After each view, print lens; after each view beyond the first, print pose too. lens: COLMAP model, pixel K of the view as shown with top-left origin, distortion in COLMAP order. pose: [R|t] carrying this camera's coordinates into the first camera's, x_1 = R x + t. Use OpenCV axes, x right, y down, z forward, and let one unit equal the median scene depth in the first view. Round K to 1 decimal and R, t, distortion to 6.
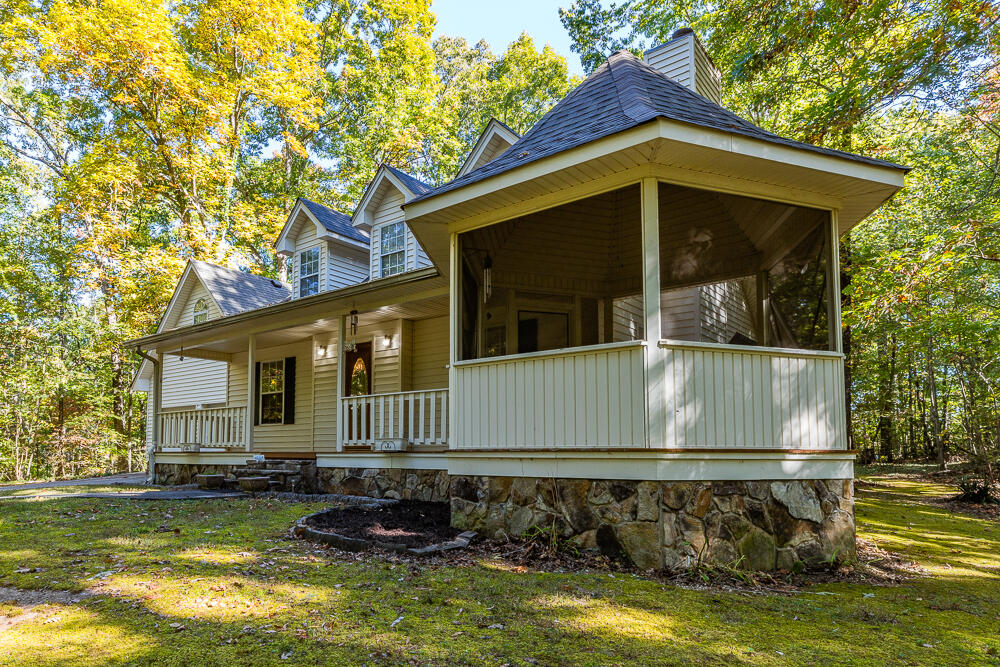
lens RADIAL K [[632.2, 0, 430.1], [0, 632.2, 406.1], [0, 0, 1]] dist [0.002255, 0.000109]
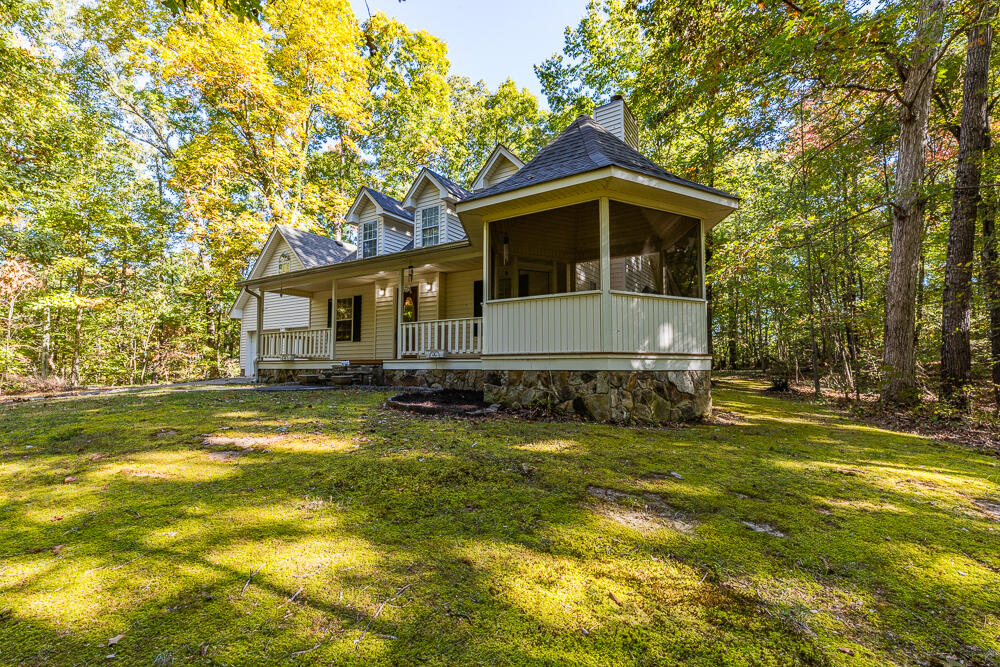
lens RADIAL K [[444.6, 0, 502.0], [0, 444.6, 335.1], [0, 0, 1]] dist [0.001531, 0.001108]
pose [[0.989482, 0.006201, 0.144521, -0.043488], [-0.007207, 0.999953, 0.006441, 0.005350], [-0.144474, -0.007415, 0.989481, -0.070858]]
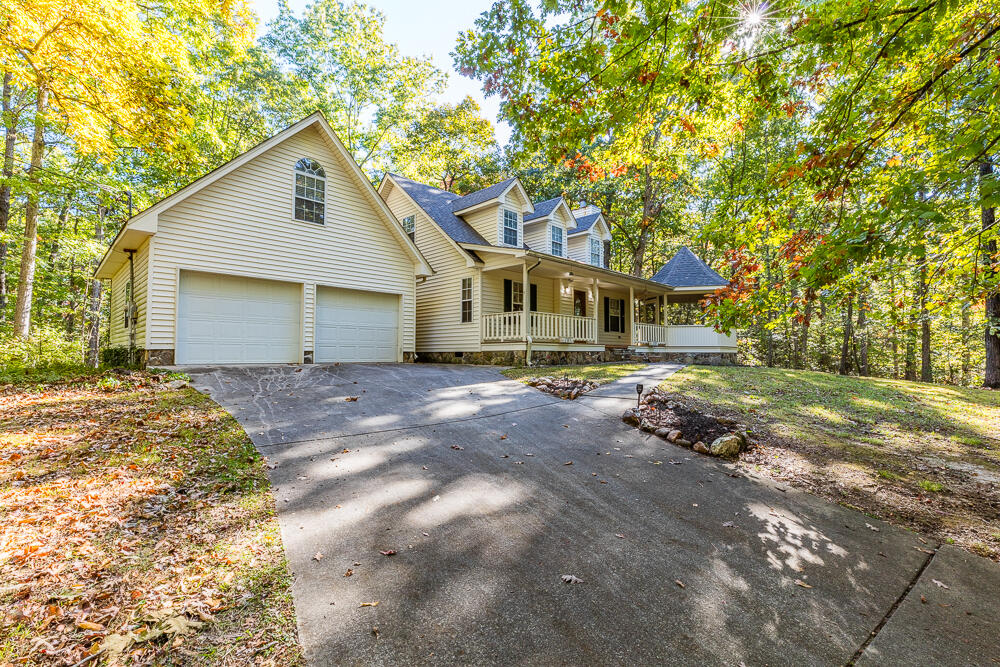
lens RADIAL K [[444.6, 0, 497.1], [0, 444.6, 330.2], [0, 0, 1]] dist [0.001531, 0.001108]
pose [[0.080219, 0.040205, 0.995966, -1.490941], [-0.086981, 0.995657, -0.033187, 0.093173], [-0.992975, -0.083967, 0.083367, 1.101515]]
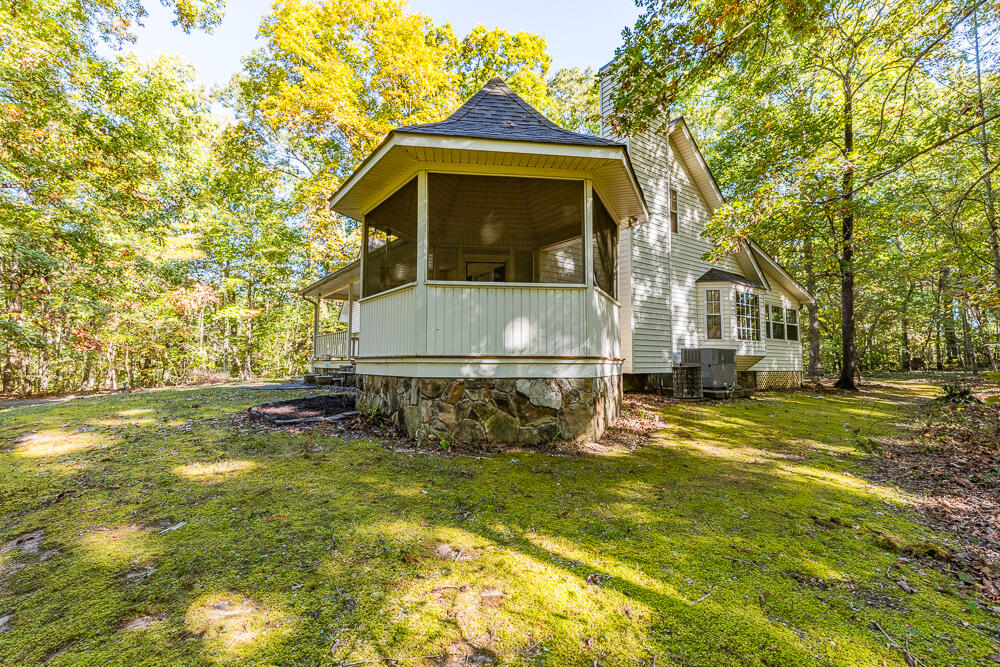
lens RADIAL K [[444.6, 0, 506.7], [0, 444.6, 323.9], [0, 0, 1]] dist [0.001531, 0.001108]
pose [[0.977468, -0.019157, -0.210211, 0.303851], [0.016561, 0.999763, -0.014106, 0.004592], [0.210432, 0.010307, 0.977554, 0.014245]]
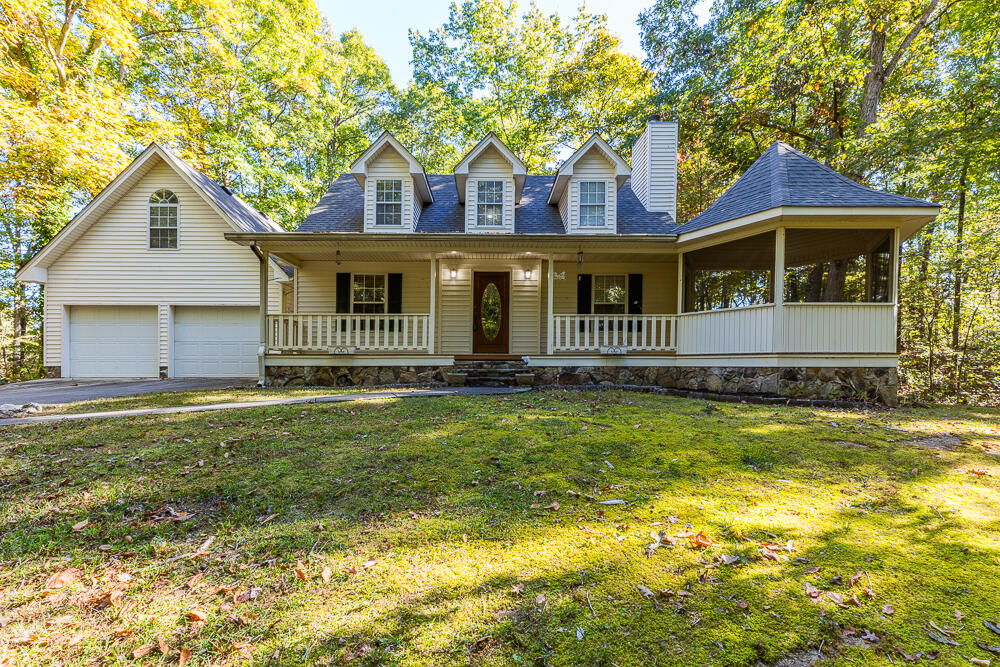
lens RADIAL K [[444.6, 0, 492.7], [0, 444.6, 365.5], [0, 0, 1]] dist [0.001531, 0.001108]
pose [[0.752520, -0.003800, 0.658558, -0.688173], [-0.050404, 0.996718, 0.063347, 0.032912], [-0.656637, -0.080864, 0.749859, 0.295580]]
